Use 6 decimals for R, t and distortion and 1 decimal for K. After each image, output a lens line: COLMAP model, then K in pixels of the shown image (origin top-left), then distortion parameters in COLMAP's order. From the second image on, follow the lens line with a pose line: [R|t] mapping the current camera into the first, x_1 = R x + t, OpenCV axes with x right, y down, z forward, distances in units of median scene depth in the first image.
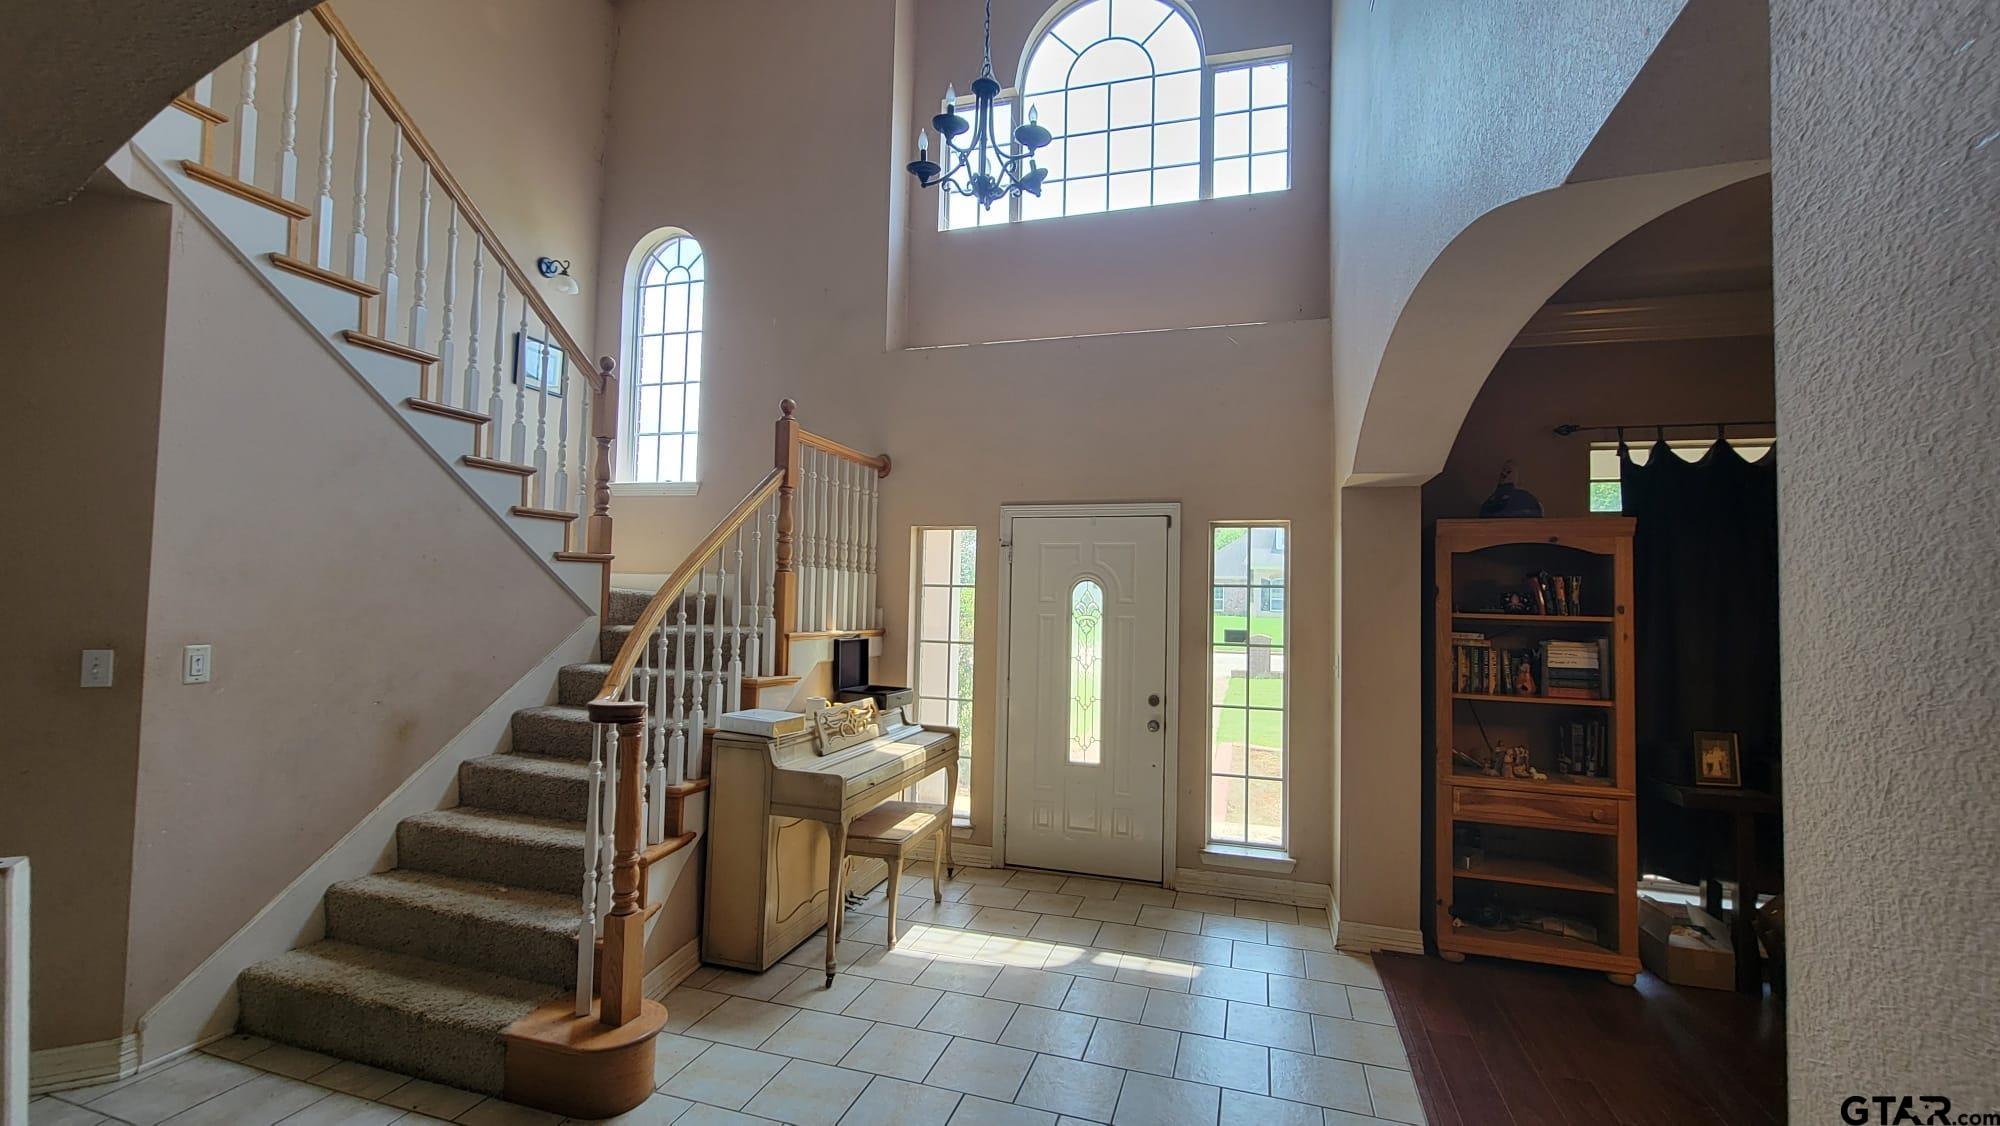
lens RADIAL K [[811.2, 0, 1004.3], [0, 811.2, 571.7], [0, 0, 1]] dist [-0.003253, 0.001050]
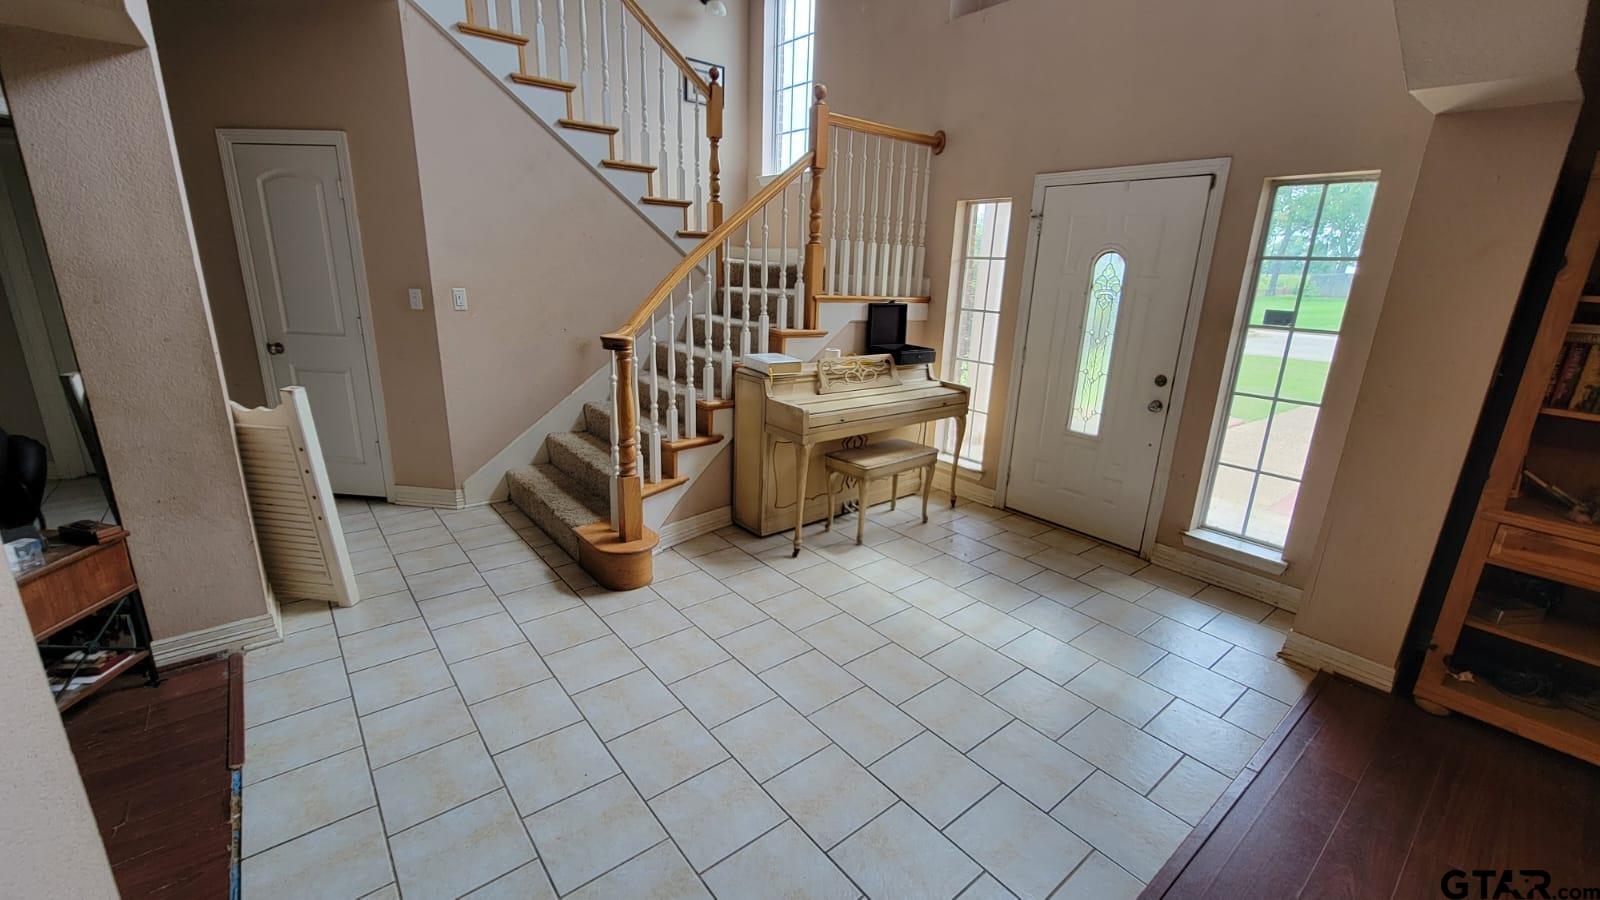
lens RADIAL K [[648.9, 0, 805.7], [0, 648.9, 451.4], [0, 0, 1]] dist [-0.003253, 0.001050]
pose [[0.835911, 0.158503, -0.525481, 0.279956], [0.002066, 0.956479, 0.291793, 0.013670], [0.548861, -0.244998, 0.799204, 0.136798]]
